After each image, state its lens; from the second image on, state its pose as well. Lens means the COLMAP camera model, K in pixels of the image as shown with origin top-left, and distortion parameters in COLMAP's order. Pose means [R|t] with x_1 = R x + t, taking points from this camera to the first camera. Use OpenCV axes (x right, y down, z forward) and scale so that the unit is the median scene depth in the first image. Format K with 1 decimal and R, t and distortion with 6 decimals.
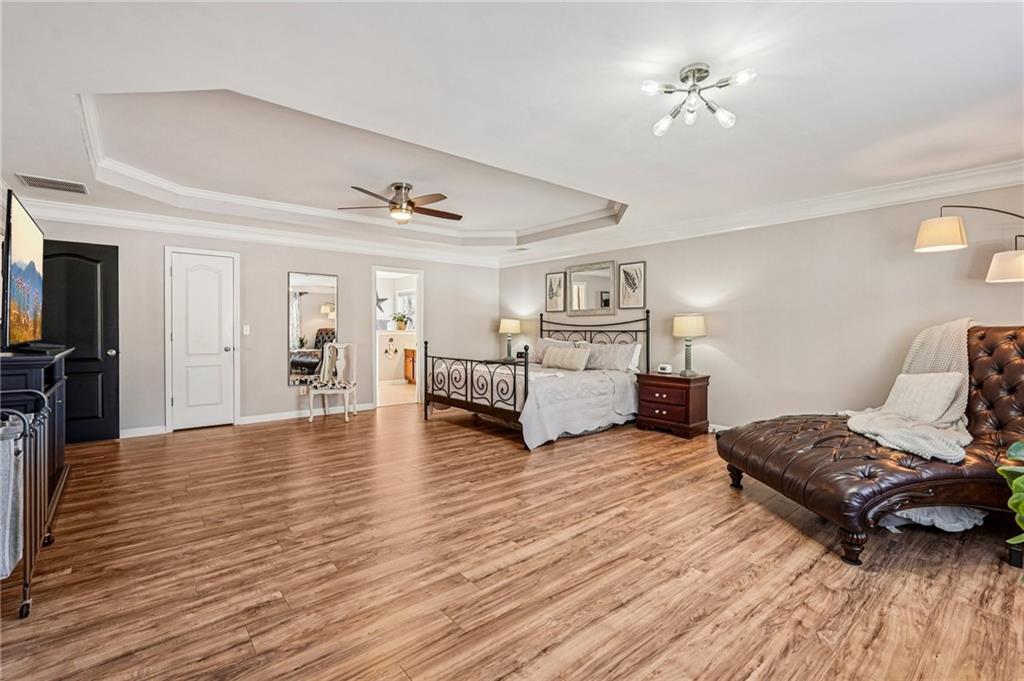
lens RADIAL K [[455.4, 0, 512.6], [0, 455.4, 336.5], [0, 0, 1]] dist [0.002048, 0.002493]
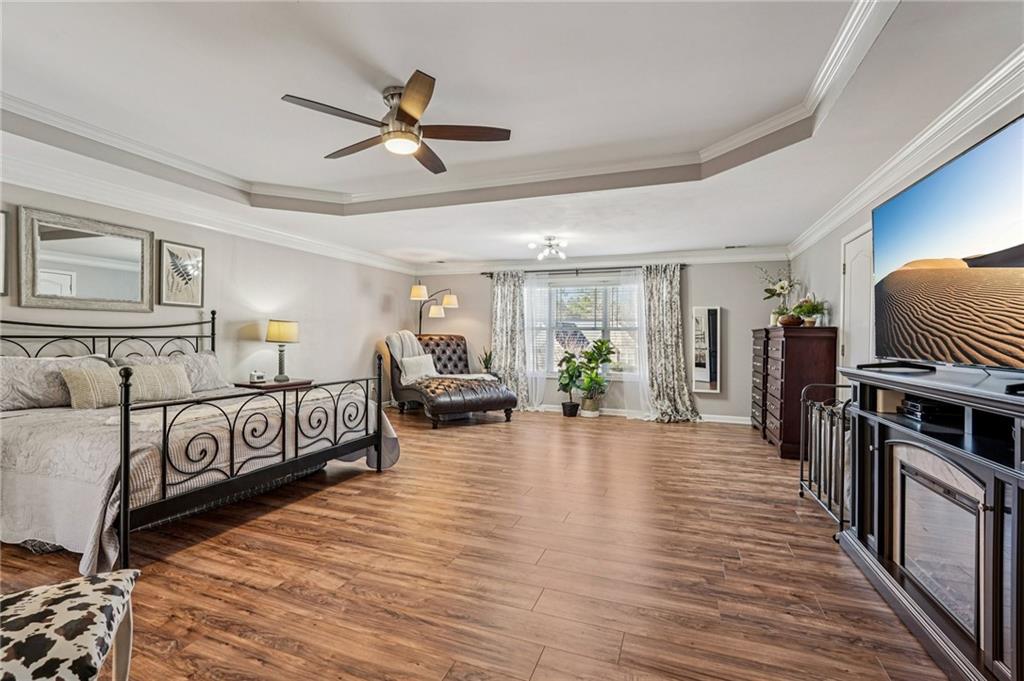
lens RADIAL K [[455.4, 0, 509.0], [0, 455.4, 336.3], [0, 0, 1]] dist [0.002048, 0.002493]
pose [[-0.487279, -0.004670, 0.873234, -0.797962], [0.003061, 0.999970, 0.007056, -0.019920], [-0.873241, 0.006111, -0.487251, 1.115290]]
